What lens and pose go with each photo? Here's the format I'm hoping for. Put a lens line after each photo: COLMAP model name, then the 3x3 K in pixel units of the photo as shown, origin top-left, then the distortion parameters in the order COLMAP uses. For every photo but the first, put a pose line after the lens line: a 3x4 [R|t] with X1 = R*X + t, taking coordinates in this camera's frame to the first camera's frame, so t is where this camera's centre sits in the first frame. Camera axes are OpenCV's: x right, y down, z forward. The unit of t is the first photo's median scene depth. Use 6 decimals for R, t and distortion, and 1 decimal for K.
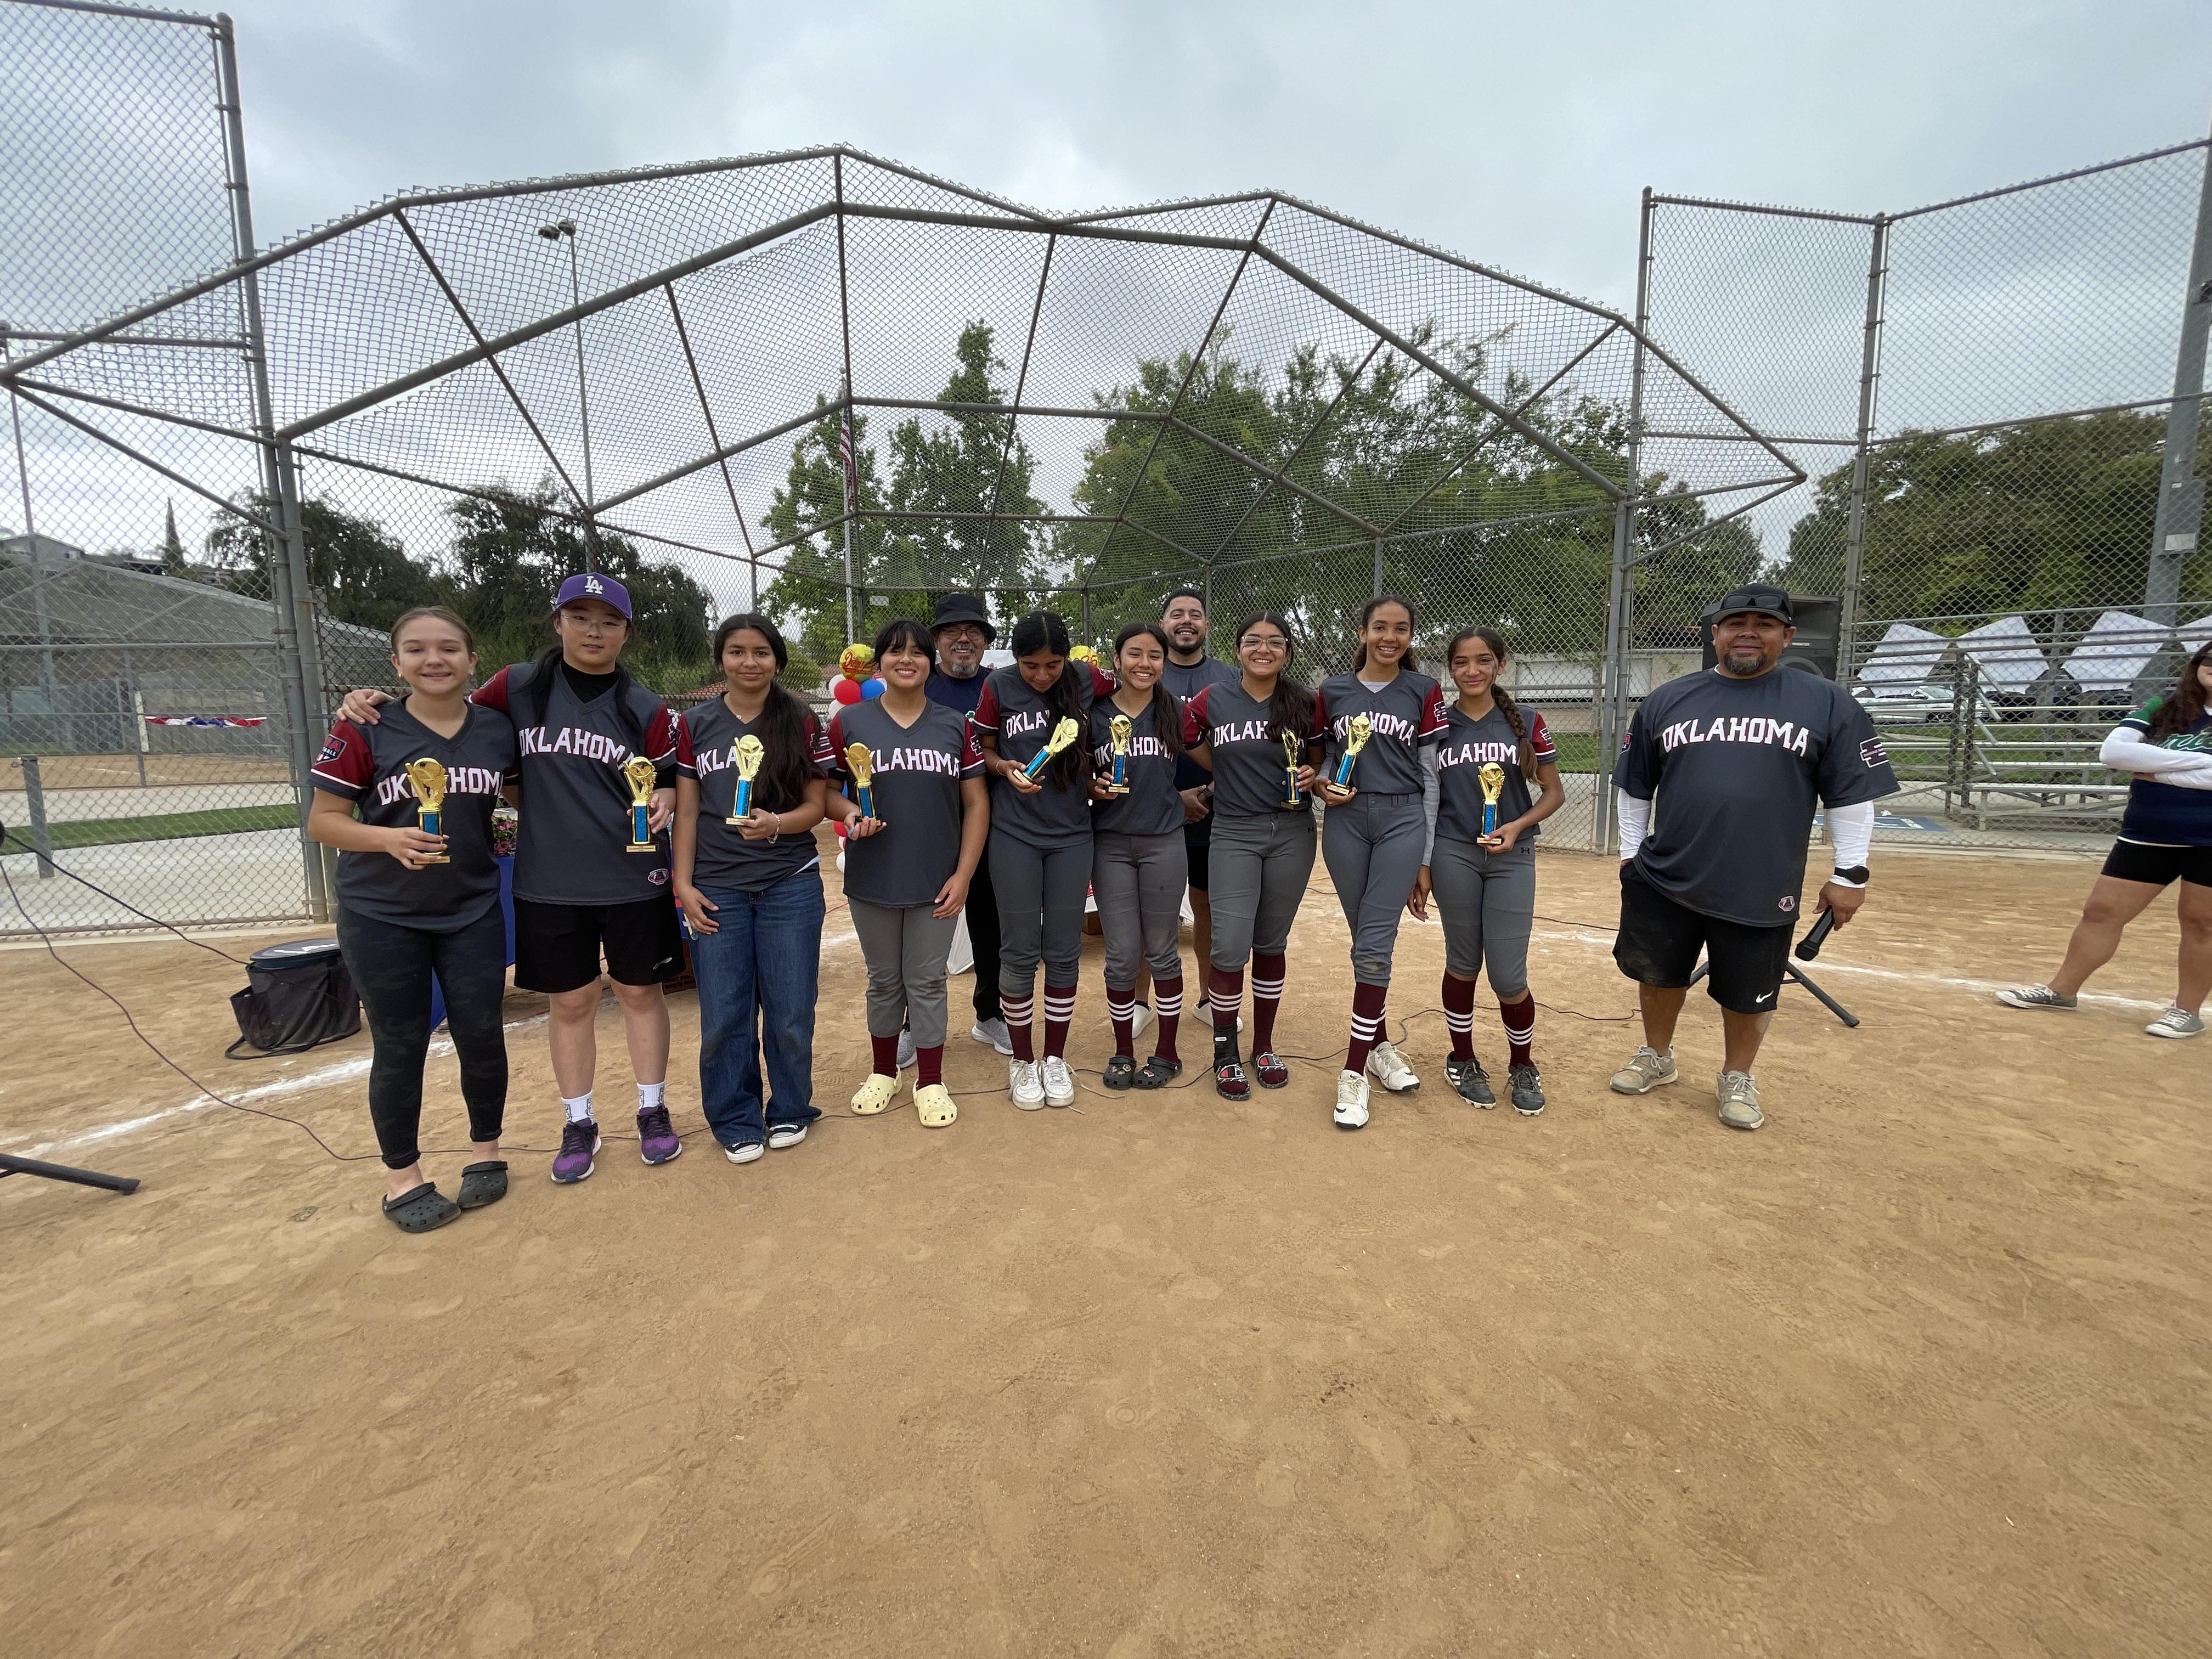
lens RADIAL K [[897.8, 0, 1102.4], [0, 897.8, 821.0], [0, 0, 1]] dist [-0.006672, 0.002555]
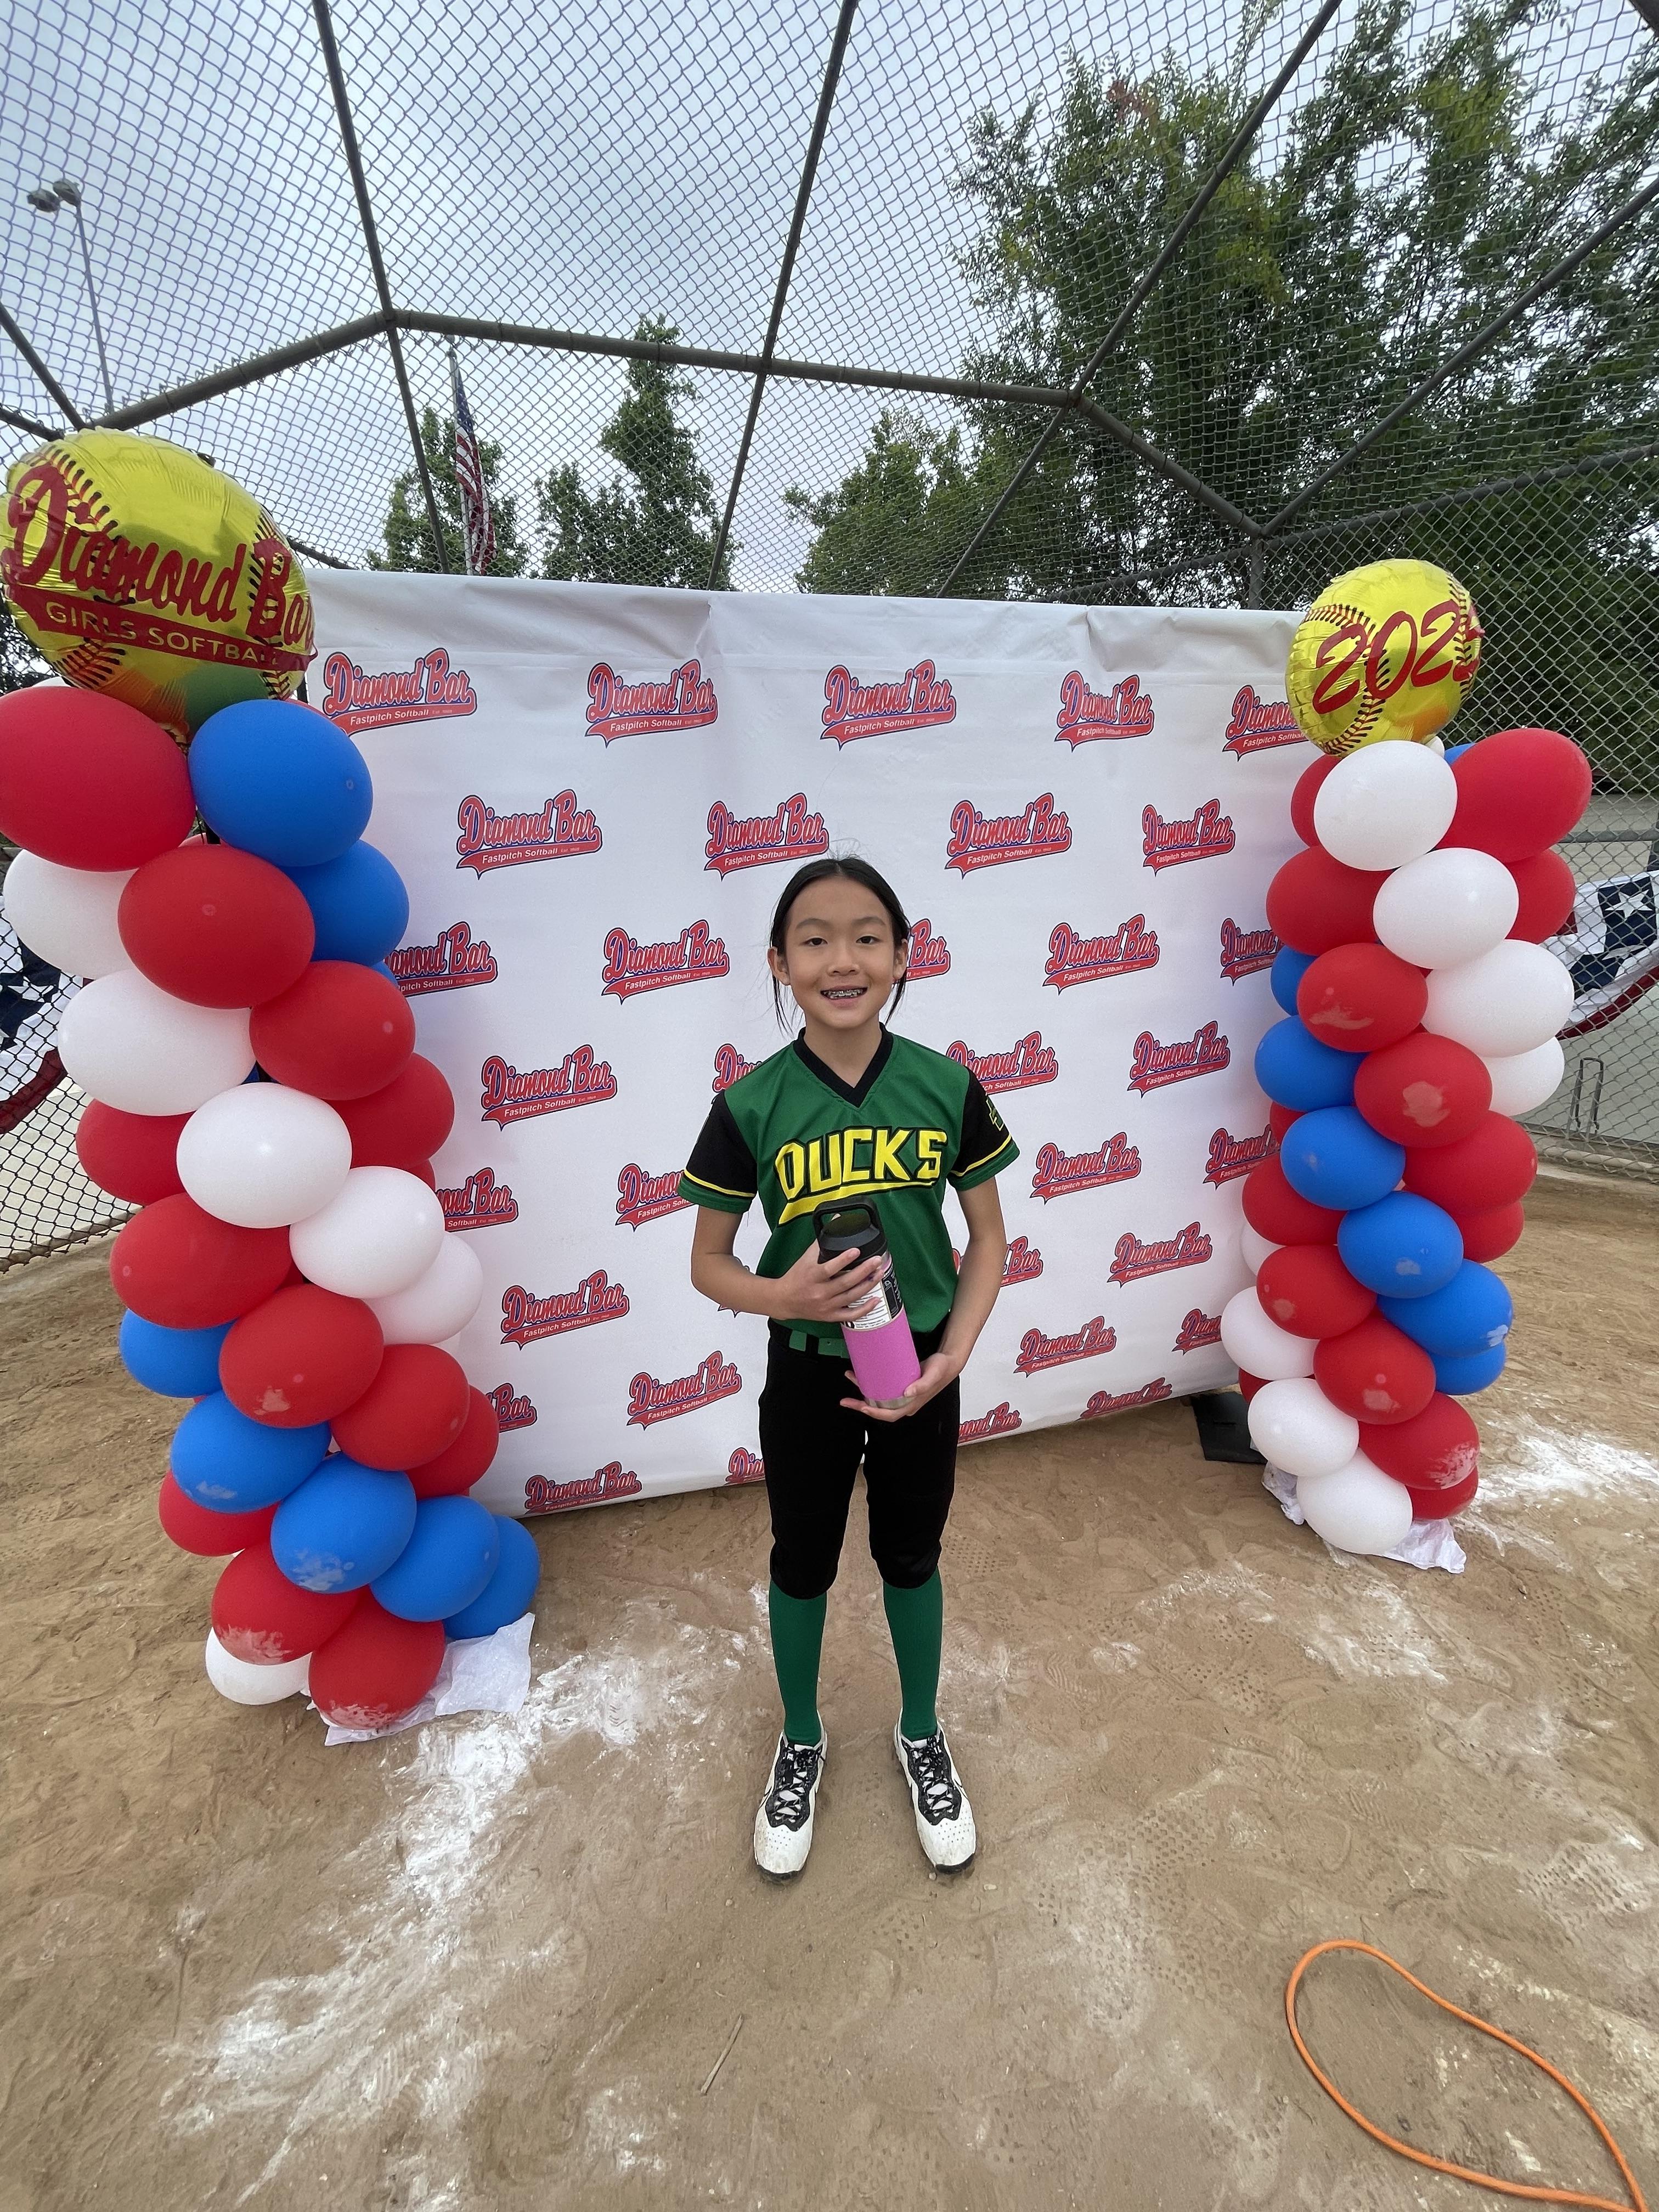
lens RADIAL K [[897.8, 0, 839.4], [0, 897.8, 1101.9], [0, 0, 1]] dist [-0.006672, 0.002555]
pose [[0.998303, -0.016524, 0.055838, -0.066190], [0.009728, 0.992745, 0.119847, -0.041874], [-0.057414, -0.119100, 0.991221, 0.329686]]
